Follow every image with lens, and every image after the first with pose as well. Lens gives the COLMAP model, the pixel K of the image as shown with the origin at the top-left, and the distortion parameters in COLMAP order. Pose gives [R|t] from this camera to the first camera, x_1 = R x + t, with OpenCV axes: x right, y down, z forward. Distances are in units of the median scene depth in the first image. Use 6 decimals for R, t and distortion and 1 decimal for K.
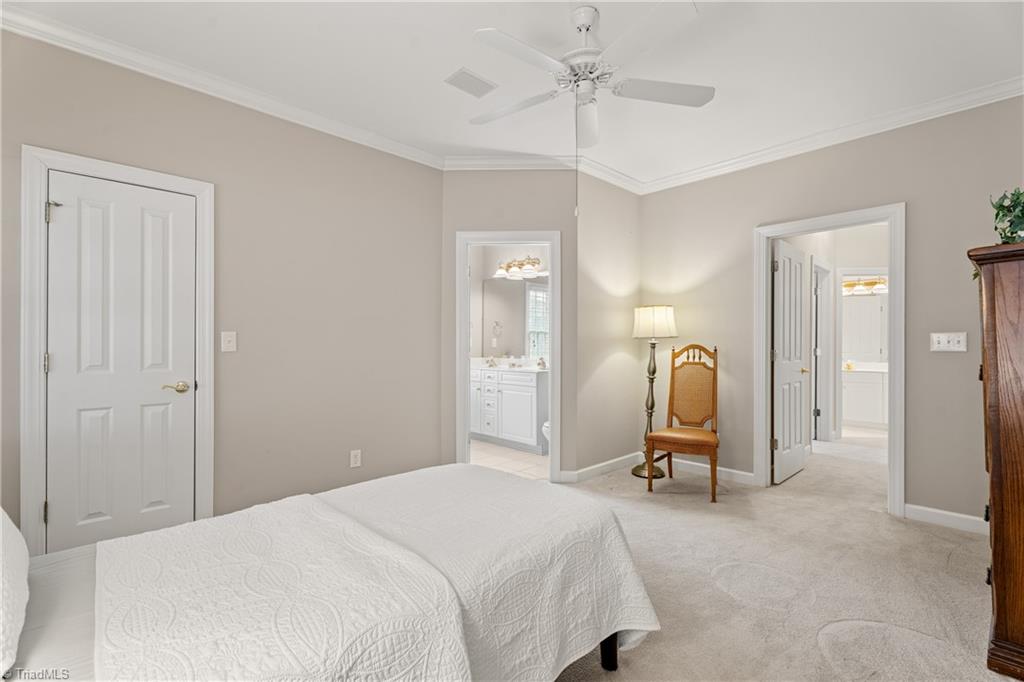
lens RADIAL K [[455.7, 0, 507.6], [0, 455.7, 341.8], [0, 0, 1]] dist [0.001440, 0.000088]
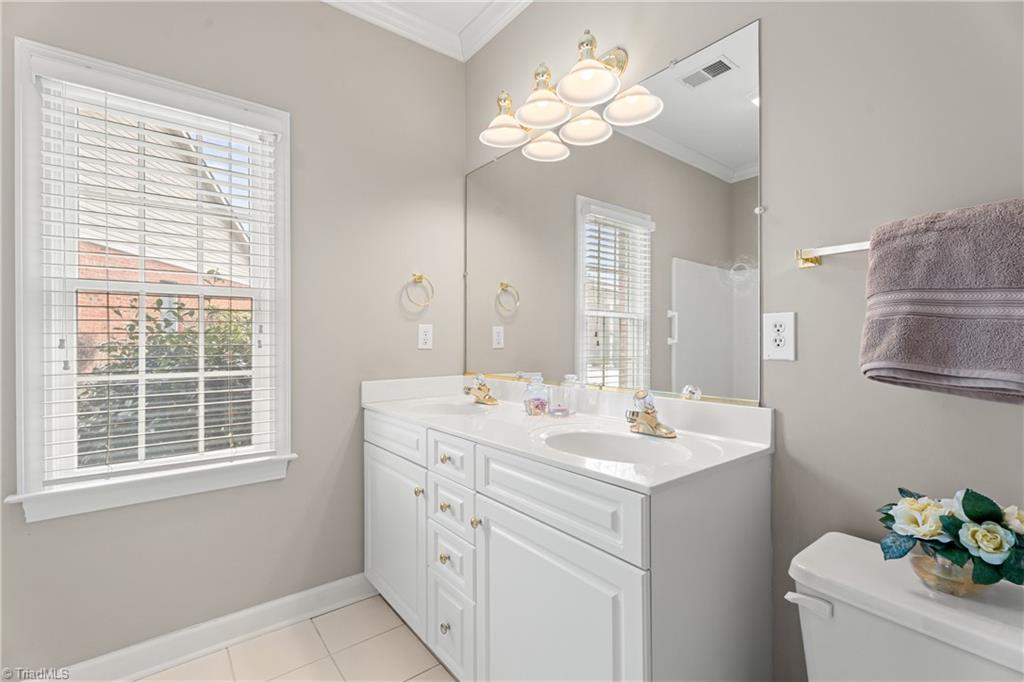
lens RADIAL K [[455.7, 0, 507.6], [0, 455.7, 341.8], [0, 0, 1]] dist [0.001440, 0.000088]
pose [[0.994050, -0.010577, -0.108410, 0.025158], [0.010909, 0.999937, 0.002470, 0.006377], [0.108377, -0.003638, 0.994103, 0.695626]]
